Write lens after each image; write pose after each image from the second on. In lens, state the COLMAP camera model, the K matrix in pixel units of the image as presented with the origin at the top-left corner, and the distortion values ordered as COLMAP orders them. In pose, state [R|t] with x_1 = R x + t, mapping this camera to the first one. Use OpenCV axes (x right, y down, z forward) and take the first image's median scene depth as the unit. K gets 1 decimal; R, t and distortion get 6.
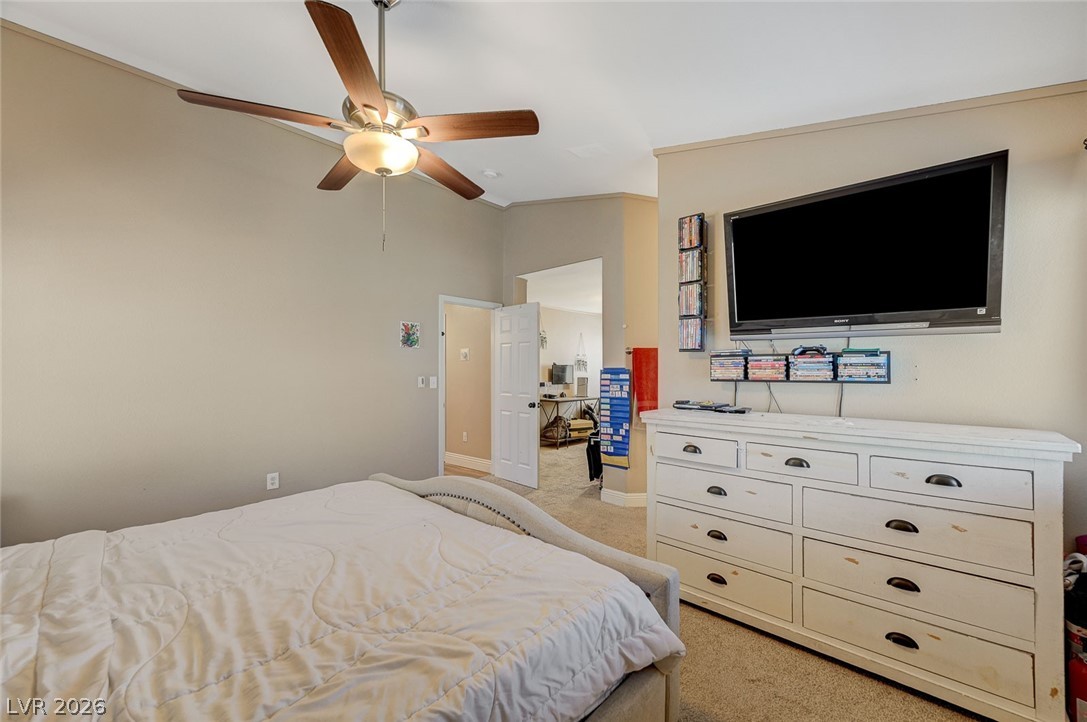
lens RADIAL K [[425.2, 0, 546.8], [0, 425.2, 367.5], [0, 0, 1]] dist [0.001306, -0.000210]
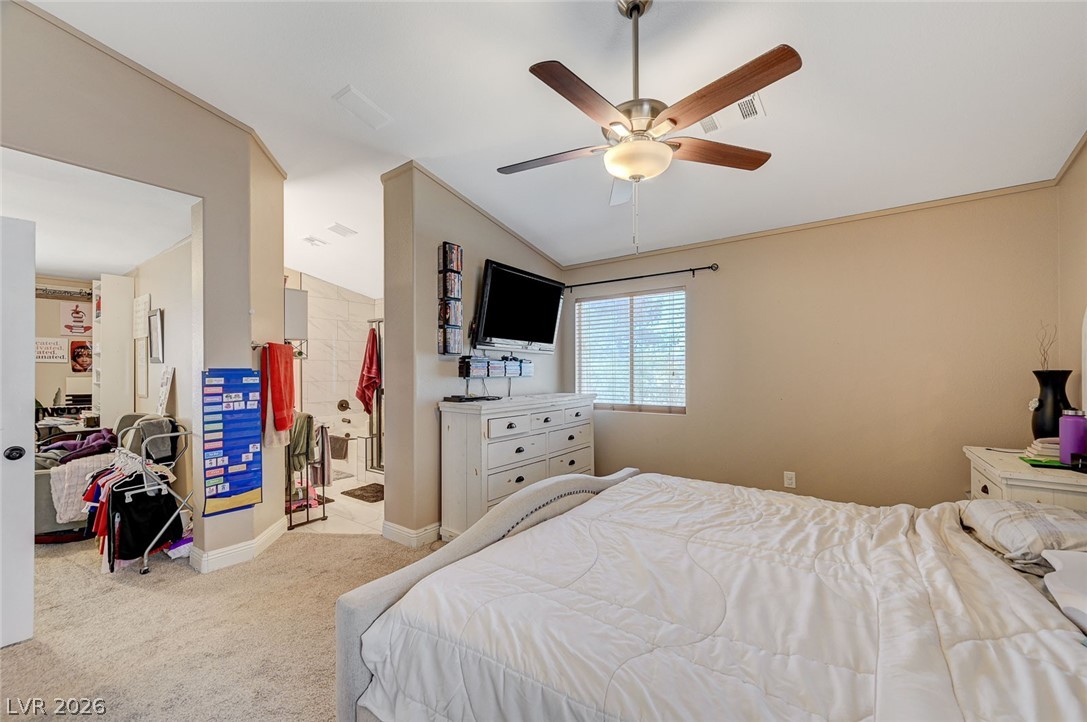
lens RADIAL K [[425.2, 0, 546.5], [0, 425.2, 367.9], [0, 0, 1]] dist [0.001306, -0.000210]
pose [[-0.106660, 0.007432, 0.994268, -0.601938], [-0.000116, 0.999972, -0.007487, 0.005476], [-0.994296, -0.000914, -0.106656, 0.577679]]
